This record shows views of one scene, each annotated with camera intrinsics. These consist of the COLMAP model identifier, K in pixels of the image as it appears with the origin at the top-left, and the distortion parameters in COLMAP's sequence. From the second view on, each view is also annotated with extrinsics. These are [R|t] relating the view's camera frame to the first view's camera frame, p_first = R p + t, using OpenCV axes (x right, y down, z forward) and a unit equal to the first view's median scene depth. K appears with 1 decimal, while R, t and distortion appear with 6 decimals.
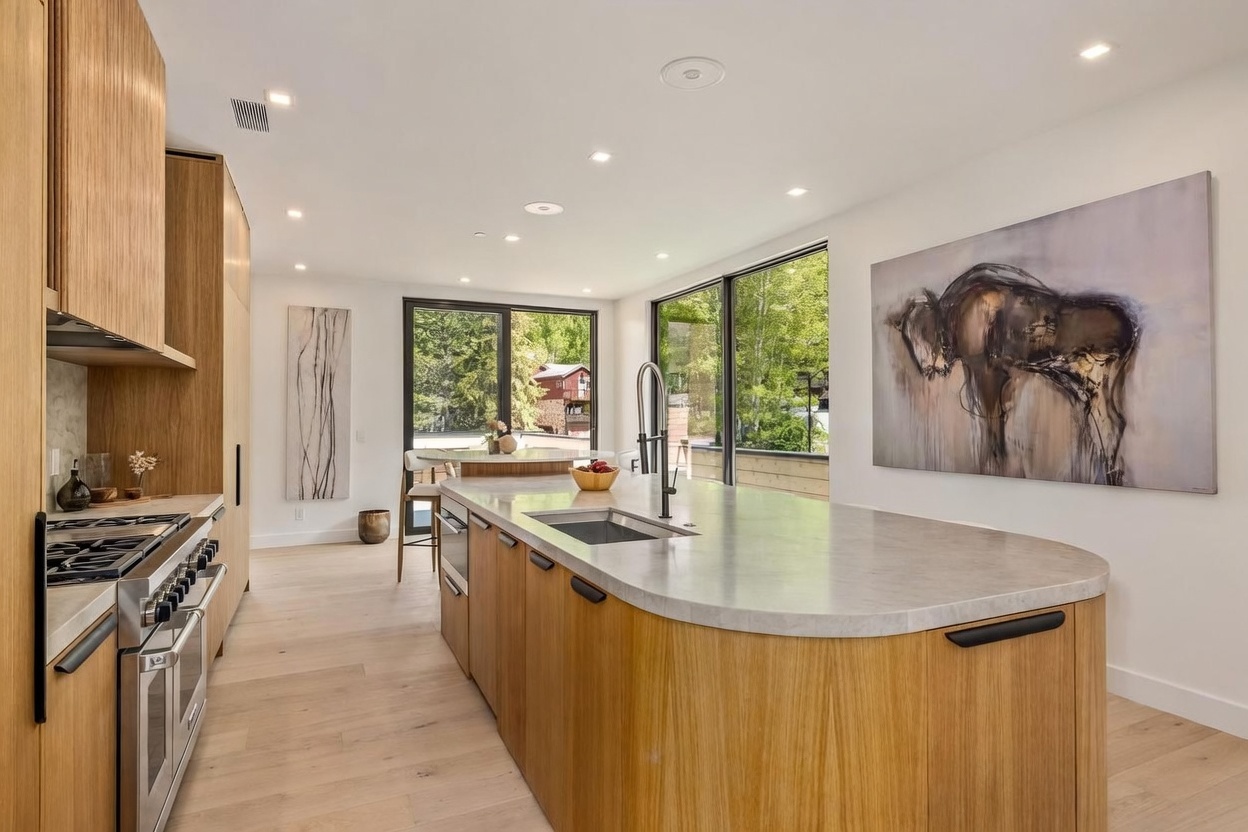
lens RADIAL K [[655.8, 0, 622.9], [0, 655.8, 415.3], [0, 0, 1]] dist [0.001328, 0.000145]
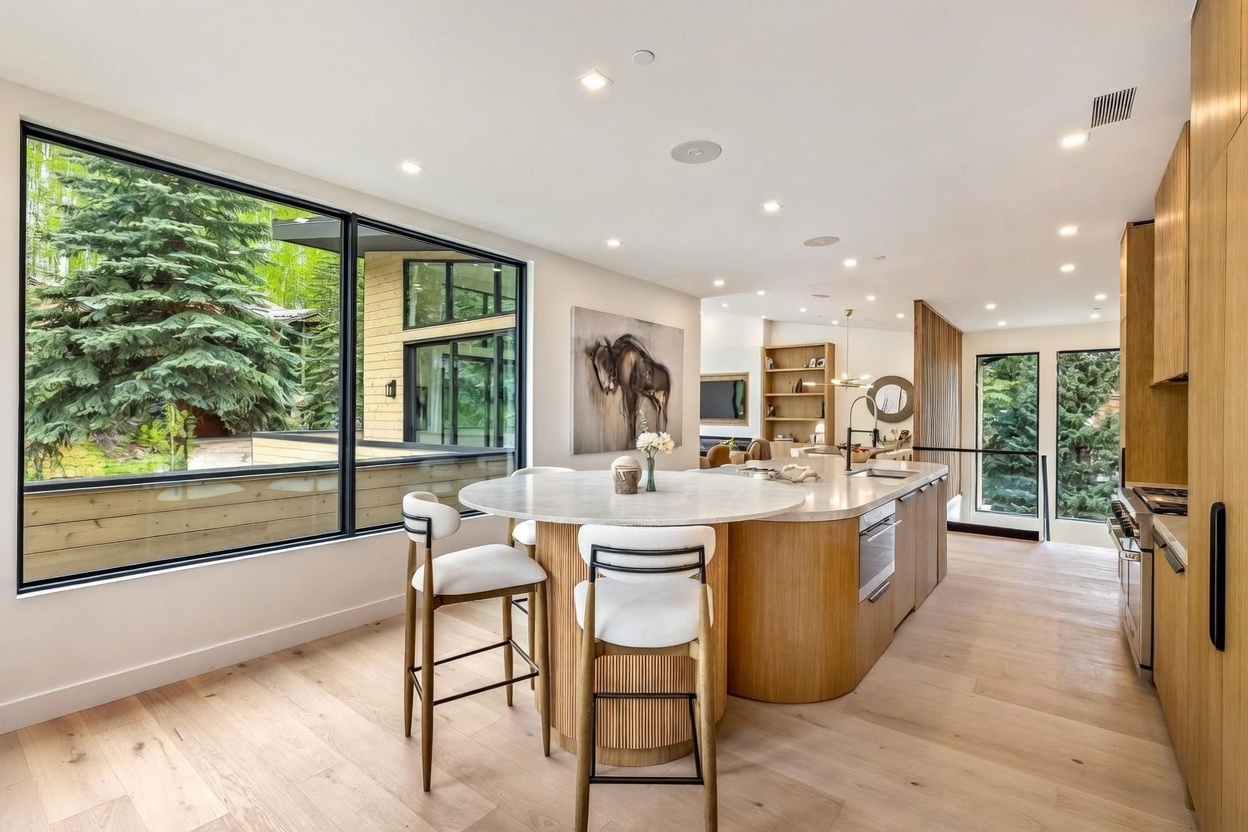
lens RADIAL K [[566.0, 0, 622.4], [0, 566.0, 412.9], [0, 0, 1]] dist [0.001447, 0.000082]
pose [[-0.449774, -0.004199, 0.893132, -0.821697], [-0.007984, 0.999968, 0.000681, -0.013227], [-0.893107, -0.006824, -0.449793, 1.672535]]
